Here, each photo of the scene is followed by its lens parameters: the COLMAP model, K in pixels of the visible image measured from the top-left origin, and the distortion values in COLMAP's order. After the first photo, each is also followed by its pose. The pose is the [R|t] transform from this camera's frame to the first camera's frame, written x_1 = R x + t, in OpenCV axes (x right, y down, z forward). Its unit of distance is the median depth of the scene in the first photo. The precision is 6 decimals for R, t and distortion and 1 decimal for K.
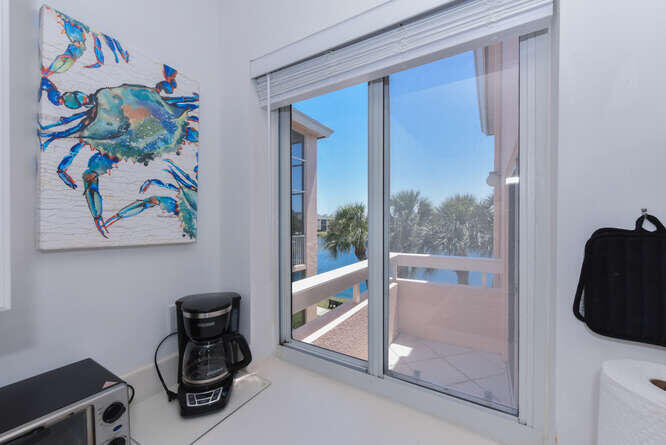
lens RADIAL K [[263.8, 0, 333.0], [0, 263.8, 222.5], [0, 0, 1]] dist [0.001534, -0.000231]
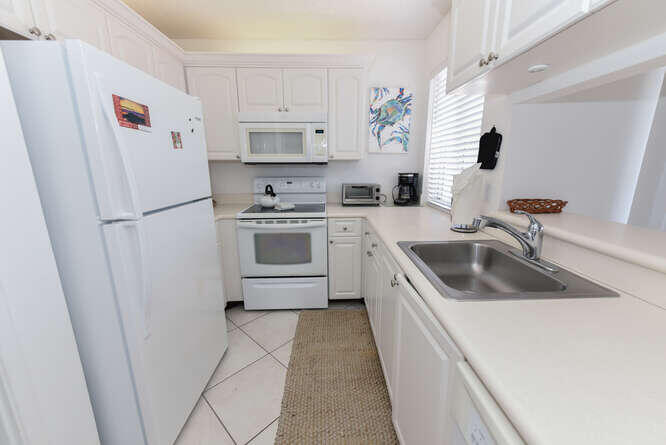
lens RADIAL K [[263.8, 0, 333.0], [0, 263.8, 222.5], [0, 0, 1]] dist [0.001534, -0.000231]
pose [[0.527095, 0.182507, -0.829977, 1.760856], [0.000869, 0.976550, 0.215289, 0.224186], [0.849806, -0.114199, 0.514576, -1.363410]]
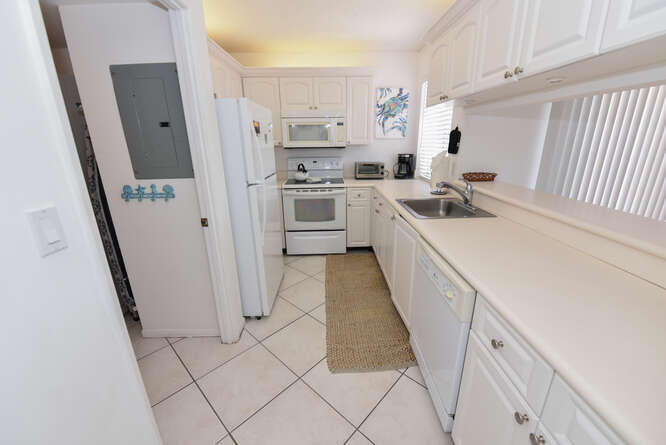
lens RADIAL K [[276.3, 0, 333.0], [0, 276.3, 222.5], [0, 0, 1]] dist [-0.002019, -0.000127]
pose [[0.532685, 0.242910, -0.810704, 2.719609], [0.007321, 0.956566, 0.291425, 0.080572], [0.846282, -0.161172, 0.507770, -2.284961]]
